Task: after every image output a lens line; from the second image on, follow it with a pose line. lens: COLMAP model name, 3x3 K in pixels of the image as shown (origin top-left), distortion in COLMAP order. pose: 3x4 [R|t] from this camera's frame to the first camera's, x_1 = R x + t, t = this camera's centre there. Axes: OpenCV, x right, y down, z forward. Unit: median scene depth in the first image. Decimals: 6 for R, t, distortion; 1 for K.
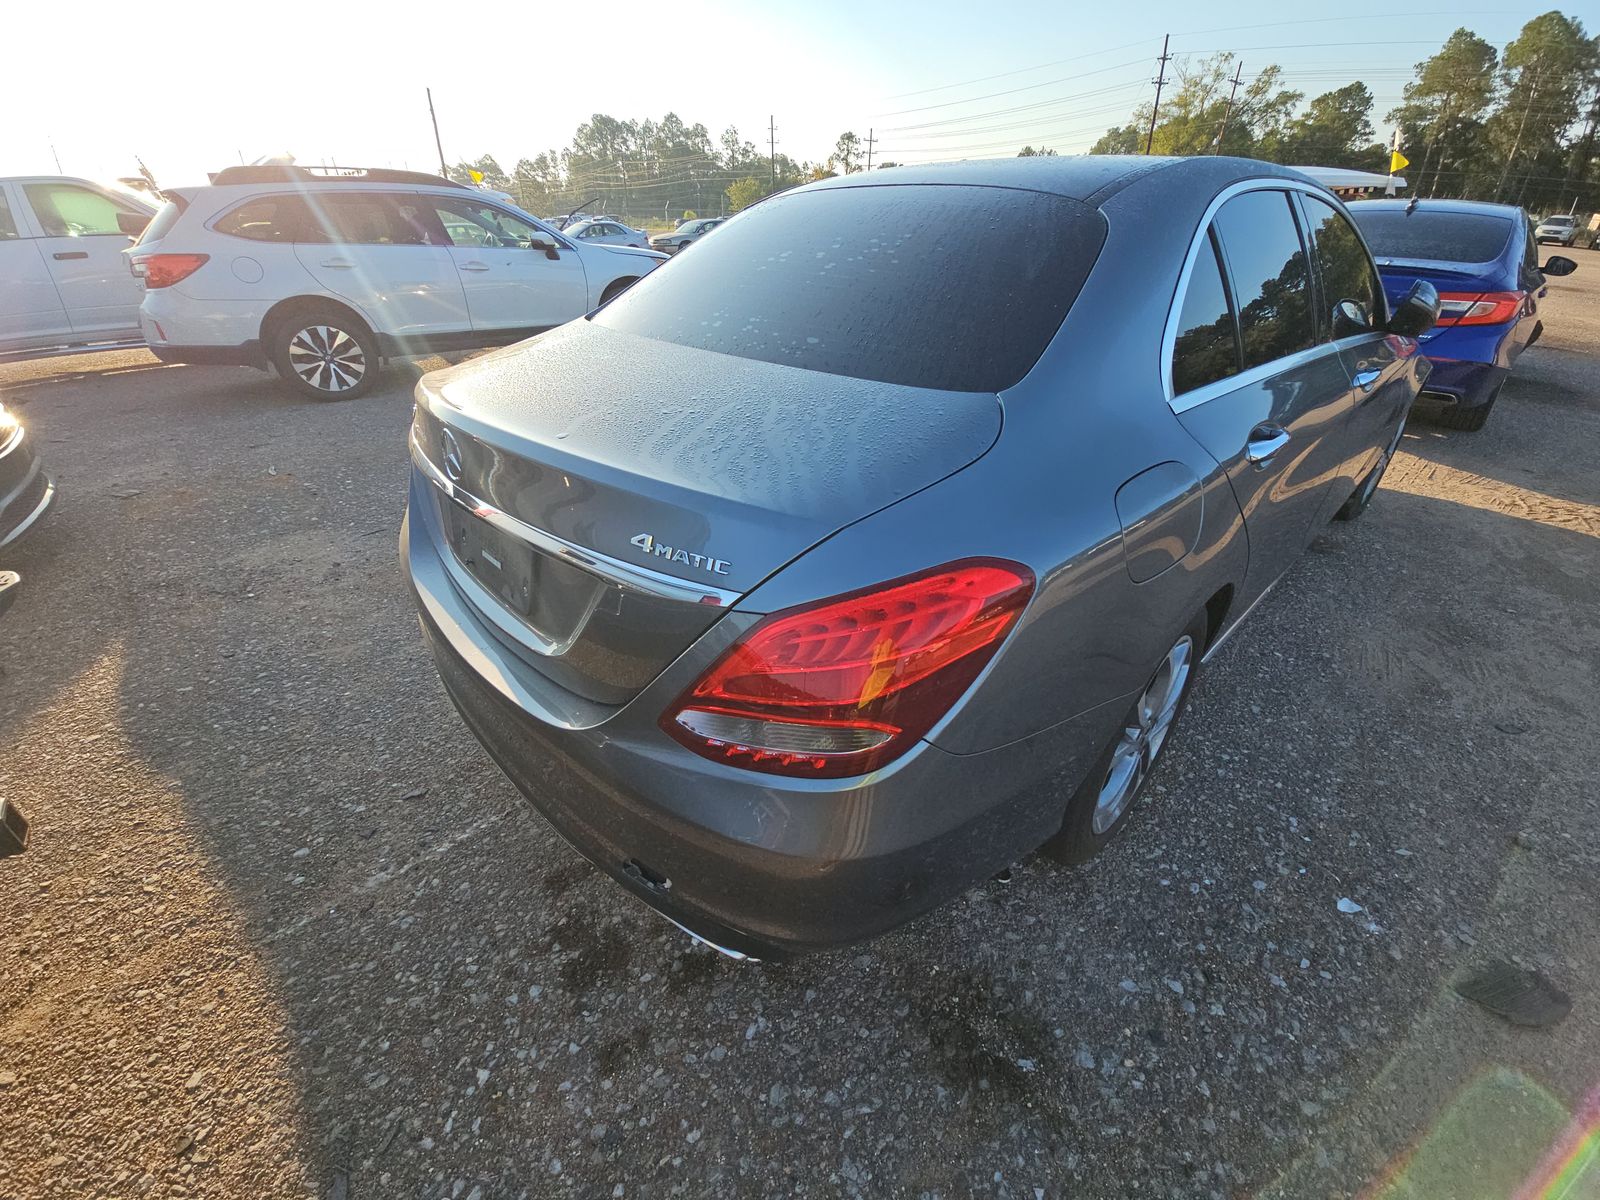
lens RADIAL K [[644.8, 0, 801.8], [0, 644.8, 601.3], [0, 0, 1]] dist [0.015678, -0.012623]
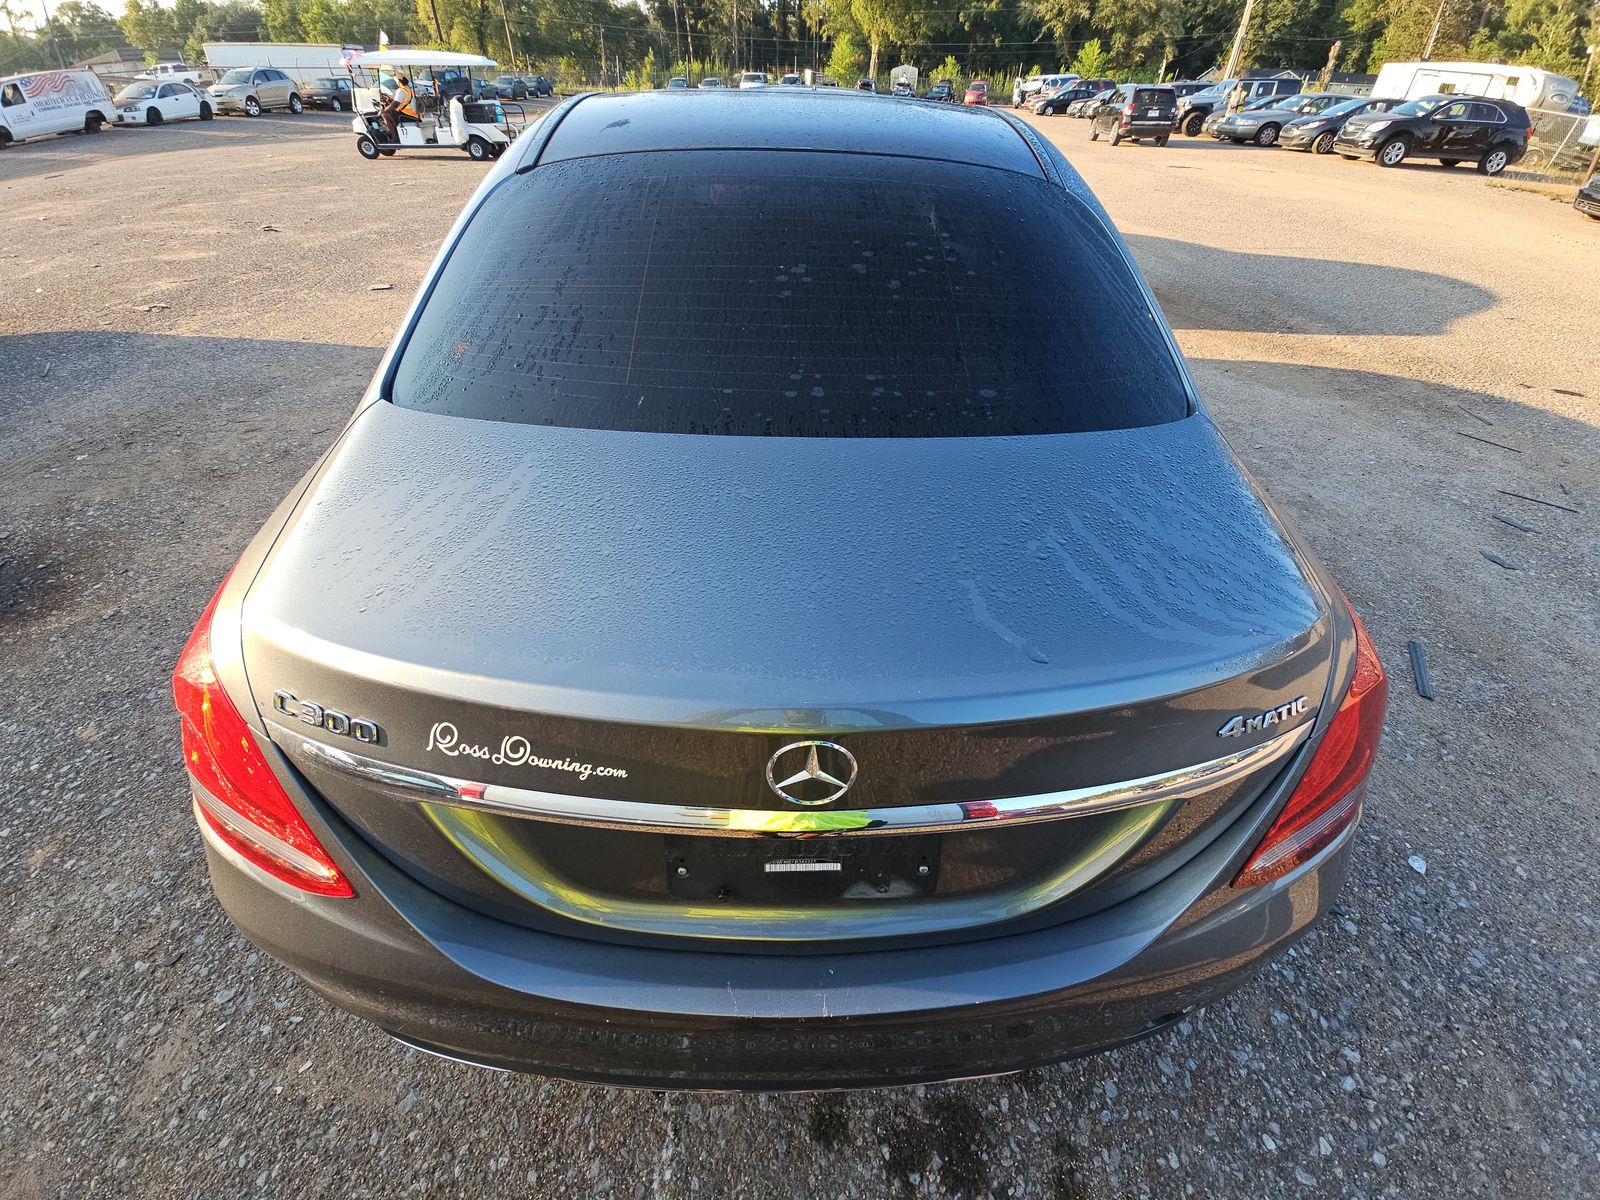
lens RADIAL K [[644.8, 0, 798.8], [0, 644.8, 588.7], [0, 0, 1]] dist [0.015678, -0.012623]
pose [[0.679370, -0.438503, 0.588364, -0.706760], [0.351614, 0.898298, 0.263493, -0.455212], [-0.644069, 0.027868, 0.764460, 0.495178]]
